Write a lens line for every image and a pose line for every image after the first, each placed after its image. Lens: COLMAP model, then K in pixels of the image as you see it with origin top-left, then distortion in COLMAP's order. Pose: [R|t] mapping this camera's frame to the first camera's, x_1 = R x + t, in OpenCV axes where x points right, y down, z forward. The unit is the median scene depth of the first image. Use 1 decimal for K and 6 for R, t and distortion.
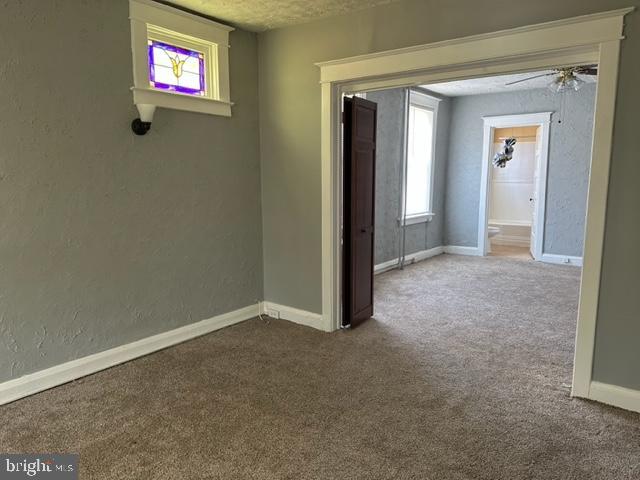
lens RADIAL K [[450.7, 0, 319.5], [0, 450.7, 237.9], [0, 0, 1]] dist [0.085316, -0.107632]
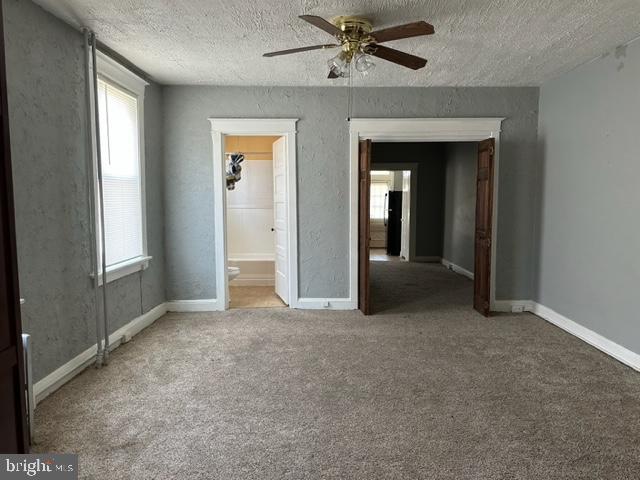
lens RADIAL K [[450.7, 0, 319.5], [0, 450.7, 237.9], [0, 0, 1]] dist [0.085316, -0.107632]
pose [[0.800547, -0.056321, 0.596617, 0.060602], [0.087575, 0.995881, -0.023499, -0.047872], [-0.592836, 0.071061, 0.802182, 0.349769]]
